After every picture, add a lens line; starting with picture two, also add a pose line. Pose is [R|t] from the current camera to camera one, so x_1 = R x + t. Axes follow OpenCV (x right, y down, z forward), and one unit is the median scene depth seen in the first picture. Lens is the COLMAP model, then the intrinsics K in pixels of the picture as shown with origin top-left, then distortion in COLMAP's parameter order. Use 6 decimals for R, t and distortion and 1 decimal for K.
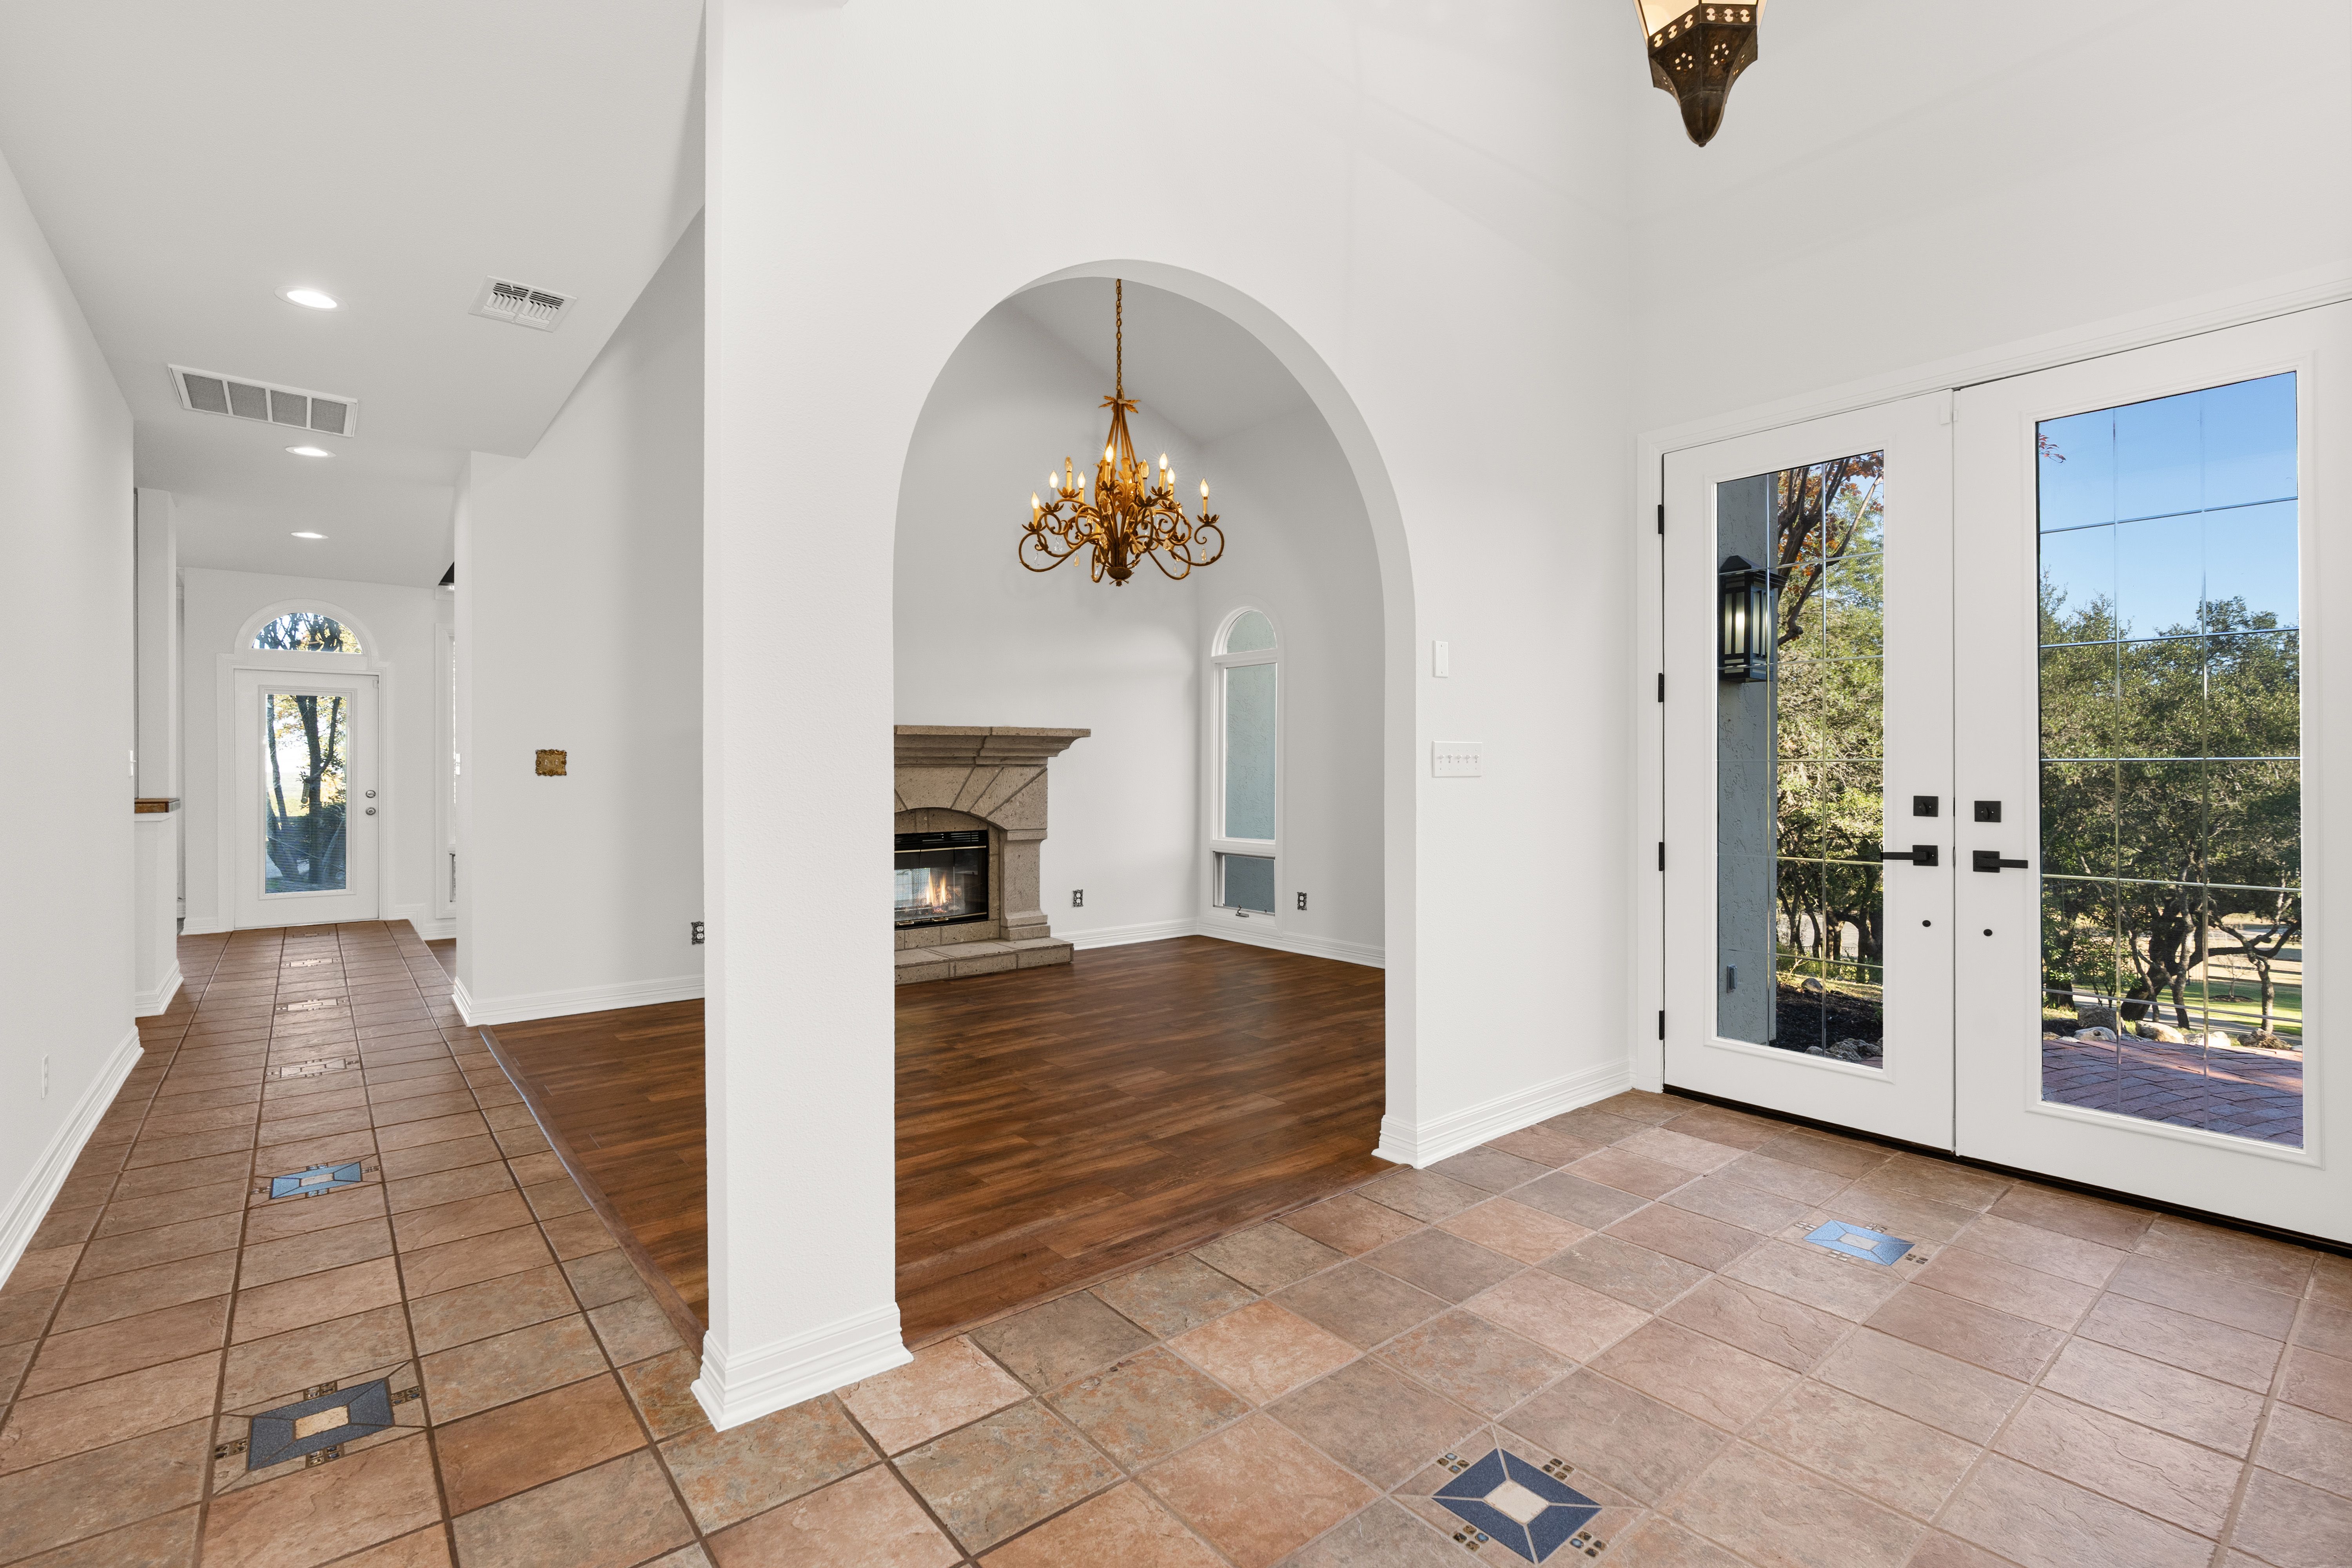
lens RADIAL K [[1071.0, 0, 1182.0], [0, 1071.0, 767.9], [0, 0, 1]] dist [-0.012572, 0.004651]
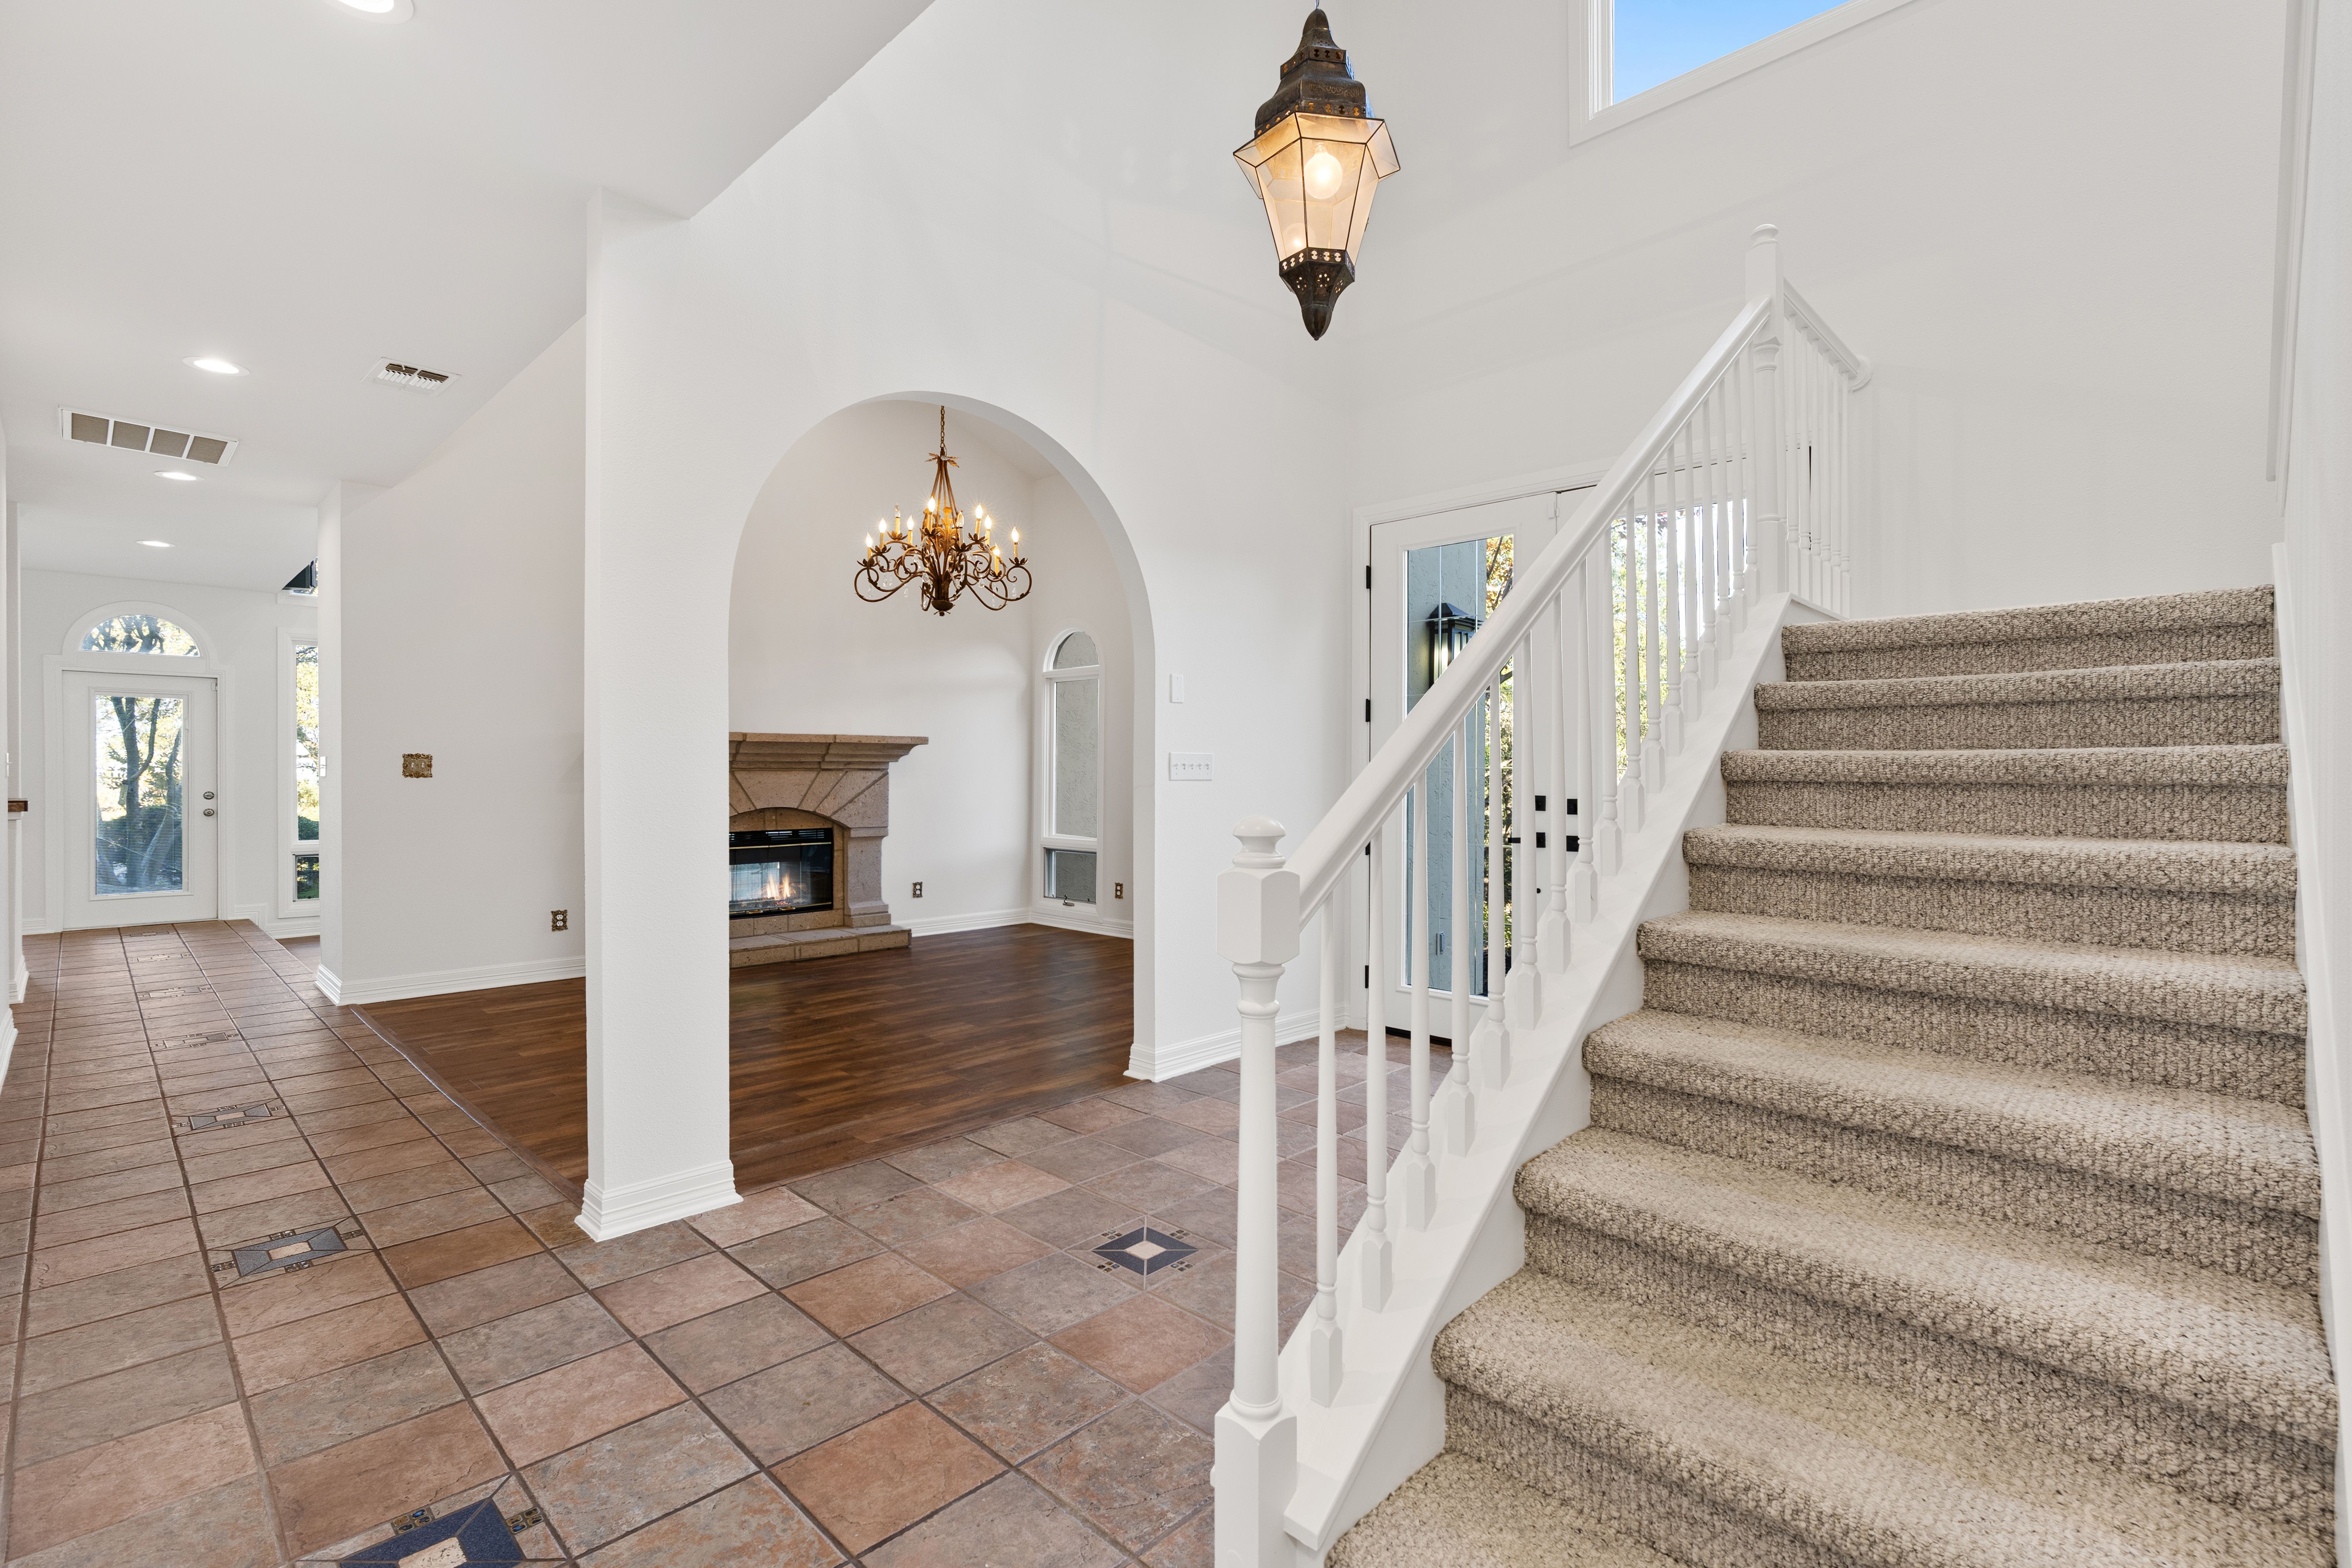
lens RADIAL K [[1071.0, 0, 1176.9], [0, 1071.0, 777.8], [0, 0, 1]] dist [-0.012572, 0.004651]
pose [[0.993577, 0.002987, 0.113120, 0.093399], [-0.003502, 0.999984, 0.004351, 0.000257], [-0.113105, -0.004720, 0.993572, -0.273335]]
